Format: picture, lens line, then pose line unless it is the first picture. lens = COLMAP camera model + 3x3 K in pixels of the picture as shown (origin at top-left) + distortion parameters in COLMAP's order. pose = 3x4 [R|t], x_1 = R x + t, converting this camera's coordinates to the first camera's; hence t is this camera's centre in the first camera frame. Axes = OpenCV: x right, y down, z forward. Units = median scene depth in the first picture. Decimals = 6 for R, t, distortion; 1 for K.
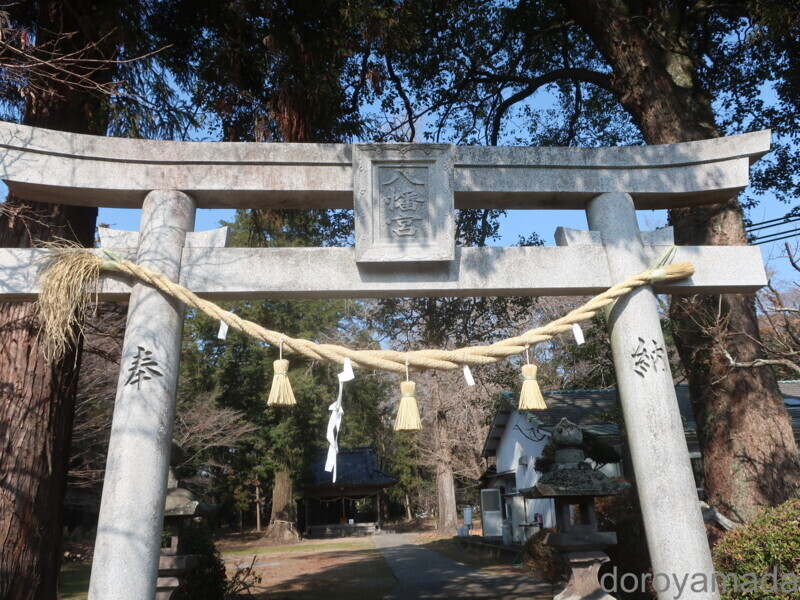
lens RADIAL K [[702.7, 0, 400.0], [0, 702.7, 300.0], [0, 0, 1]] dist [0.000148, 0.004034]
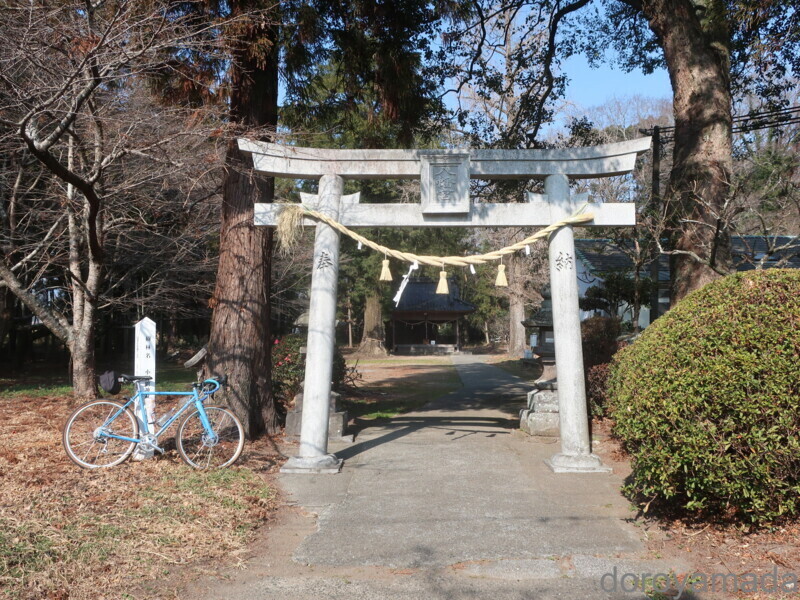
lens RADIAL K [[702.7, 0, 400.0], [0, 702.7, 300.0], [0, 0, 1]] dist [0.000148, 0.004034]
pose [[0.992099, 0.040616, -0.118702, 0.123150], [-0.010953, 0.970573, 0.240557, -0.280719], [0.124980, -0.237356, 0.963350, -0.994050]]
